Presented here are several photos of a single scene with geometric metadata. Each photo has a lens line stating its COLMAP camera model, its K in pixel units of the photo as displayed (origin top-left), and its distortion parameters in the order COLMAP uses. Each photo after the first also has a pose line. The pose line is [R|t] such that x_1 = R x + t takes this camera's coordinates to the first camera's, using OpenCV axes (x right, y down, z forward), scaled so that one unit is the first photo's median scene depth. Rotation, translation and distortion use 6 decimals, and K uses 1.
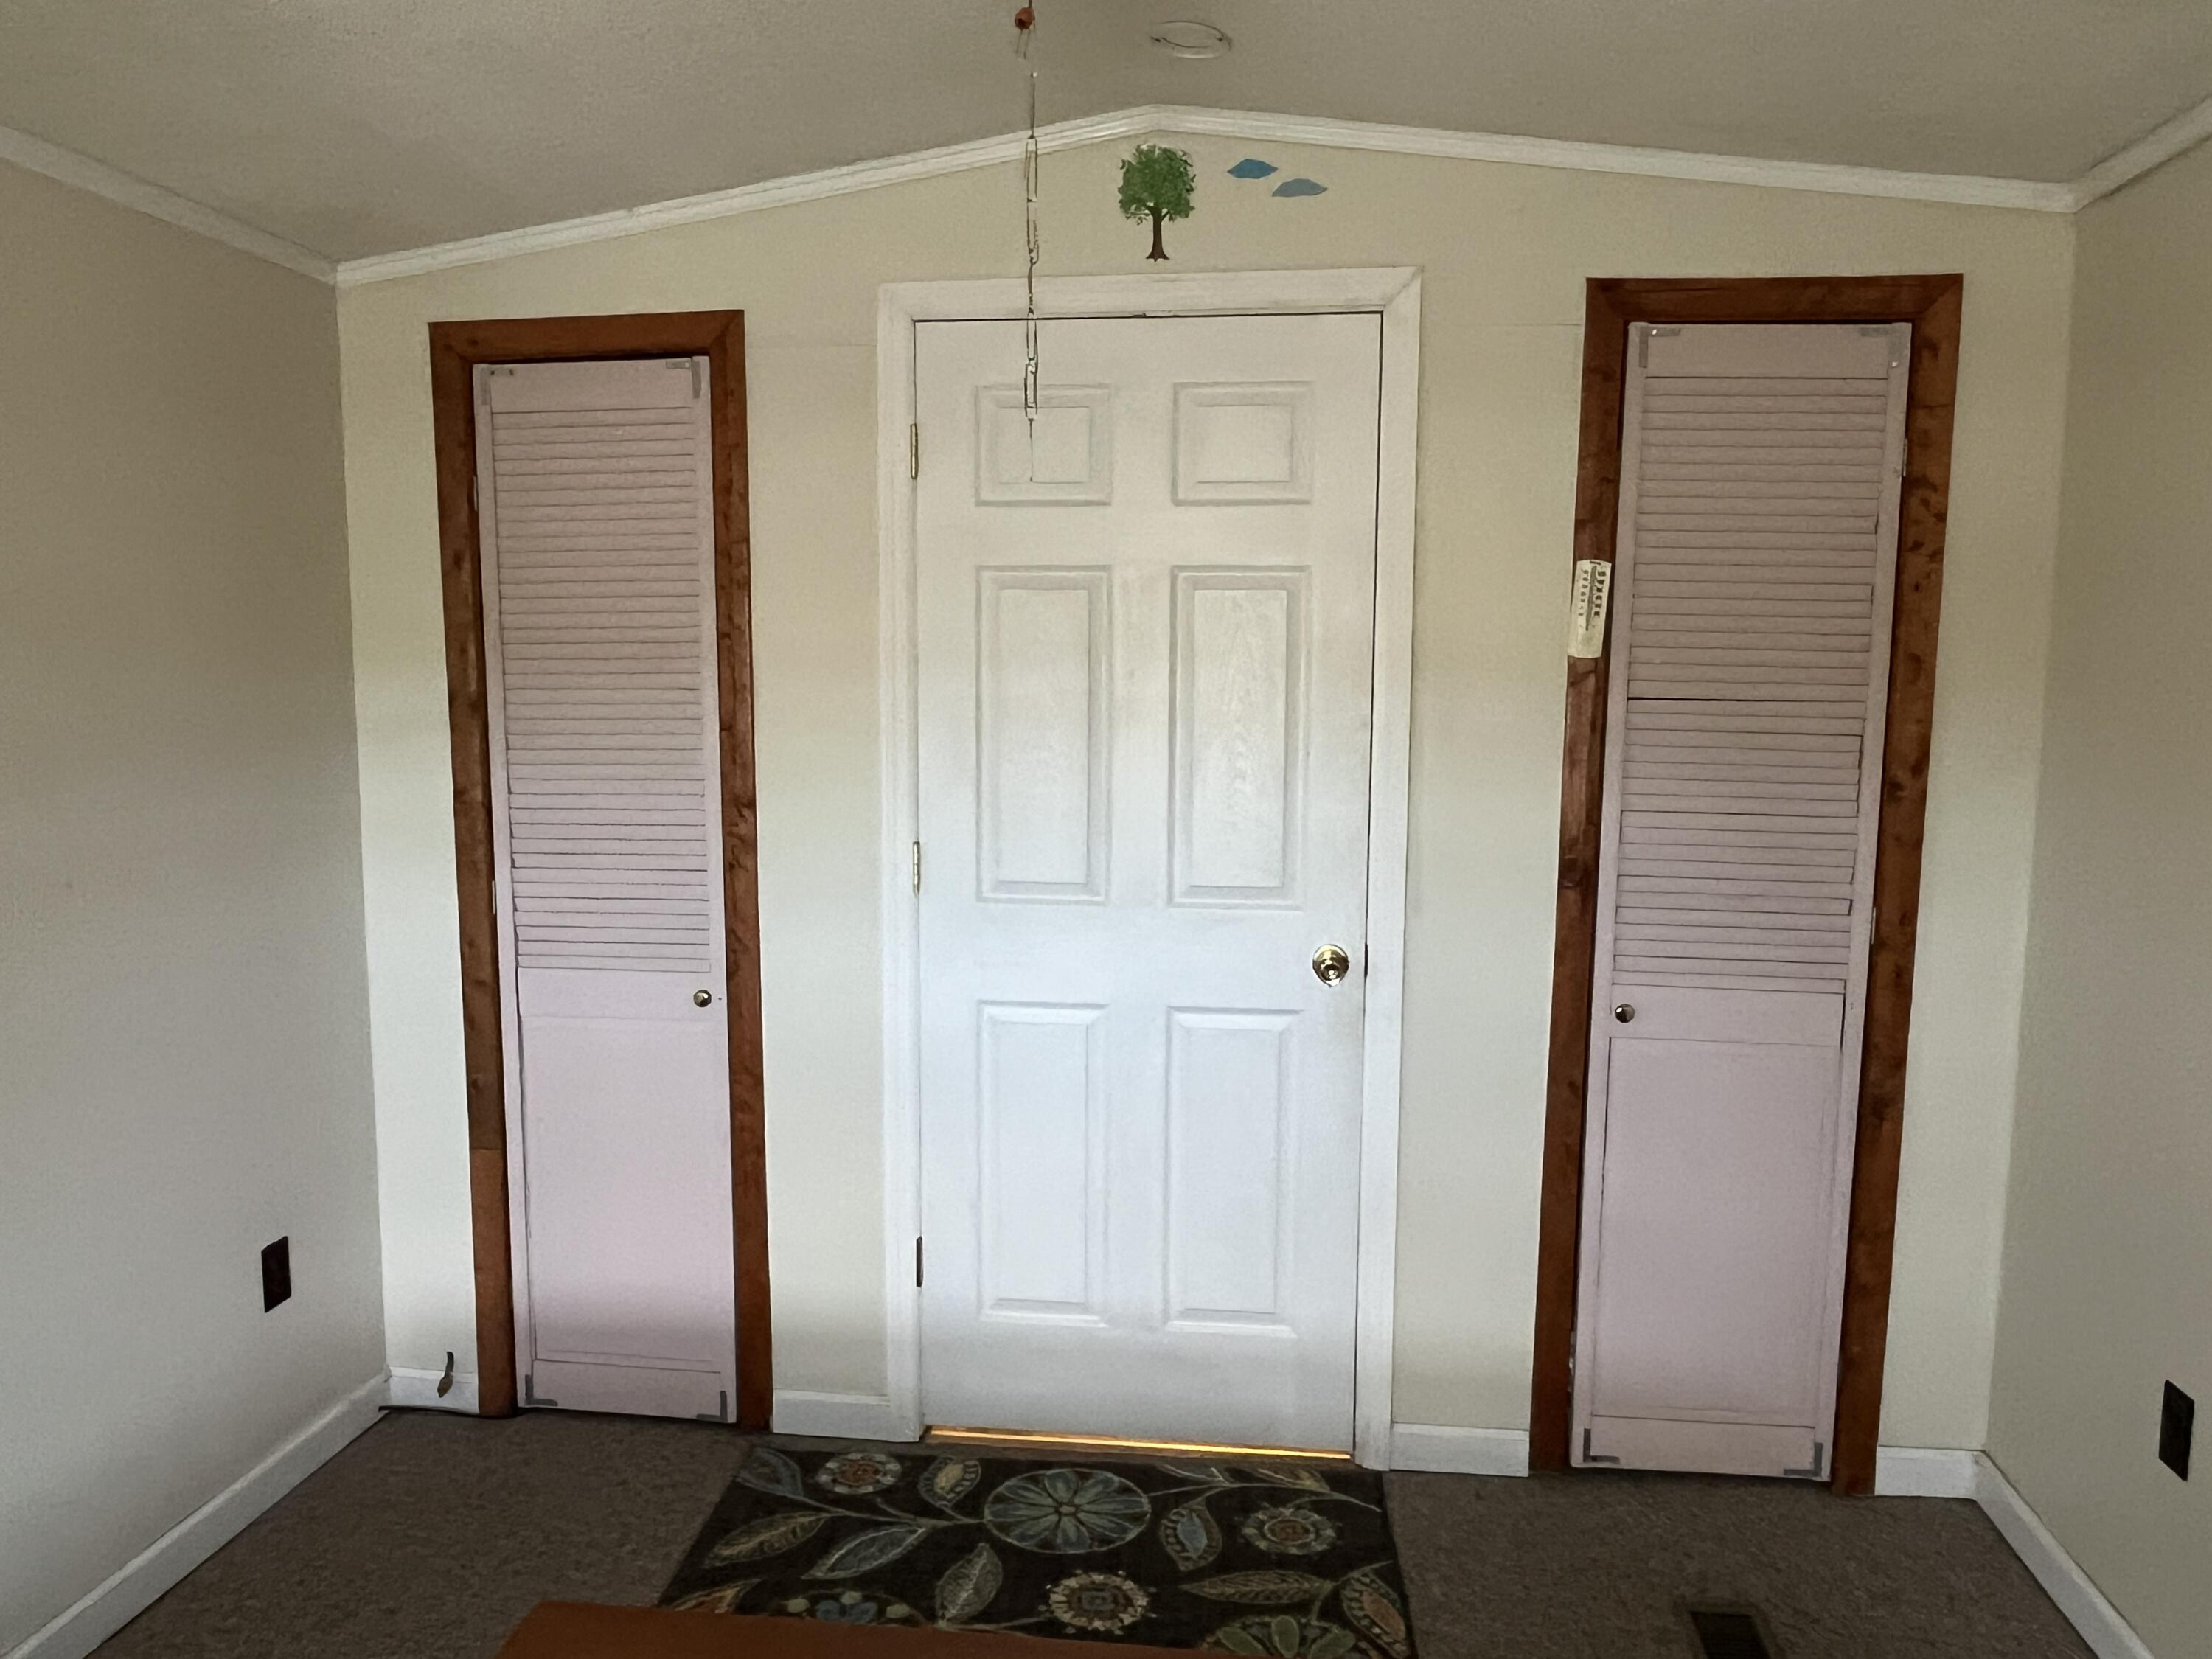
lens RADIAL K [[1666.9, 0, 1104.7], [0, 1666.9, 851.2], [0, 0, 1]] dist [-0.081209, -0.004456]
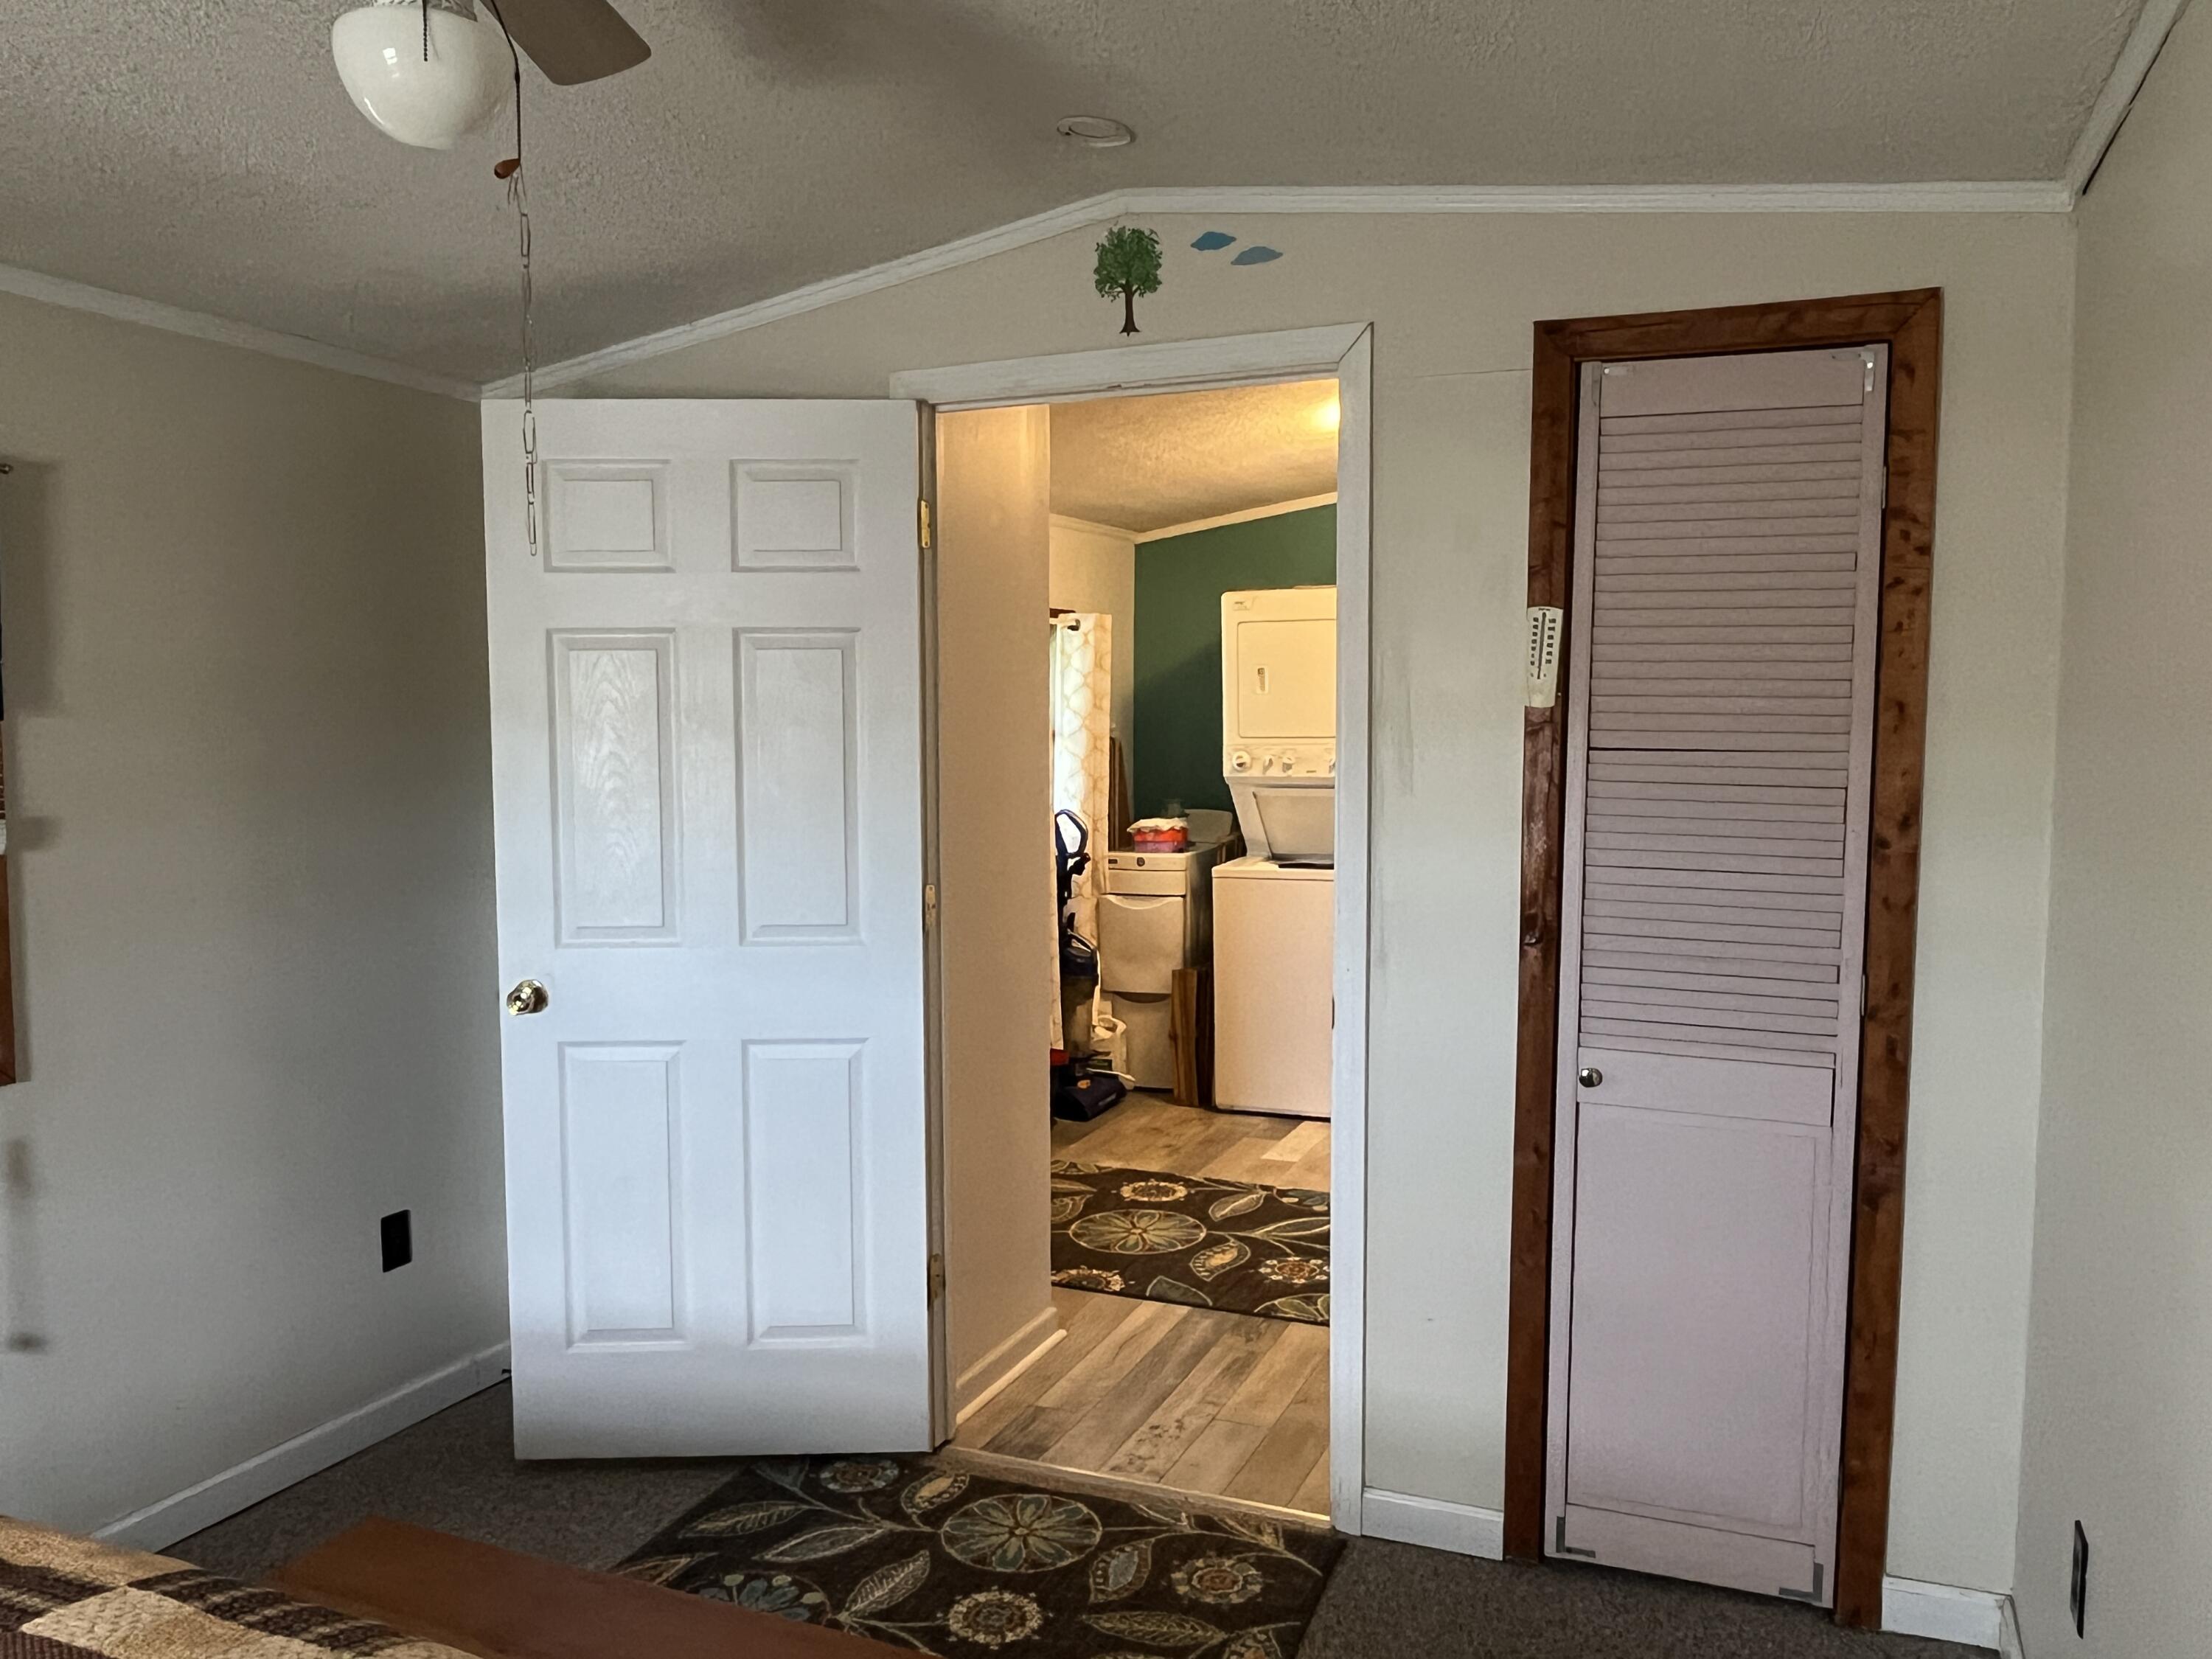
lens RADIAL K [[1666.9, 0, 1111.6], [0, 1666.9, 808.2], [0, 0, 1]] dist [-0.081209, -0.004456]
pose [[0.961545, 0.010853, -0.274434, 0.316034], [-0.027089, 0.998094, -0.055442, 0.002969], [0.273310, 0.060744, 0.960006, 0.000104]]
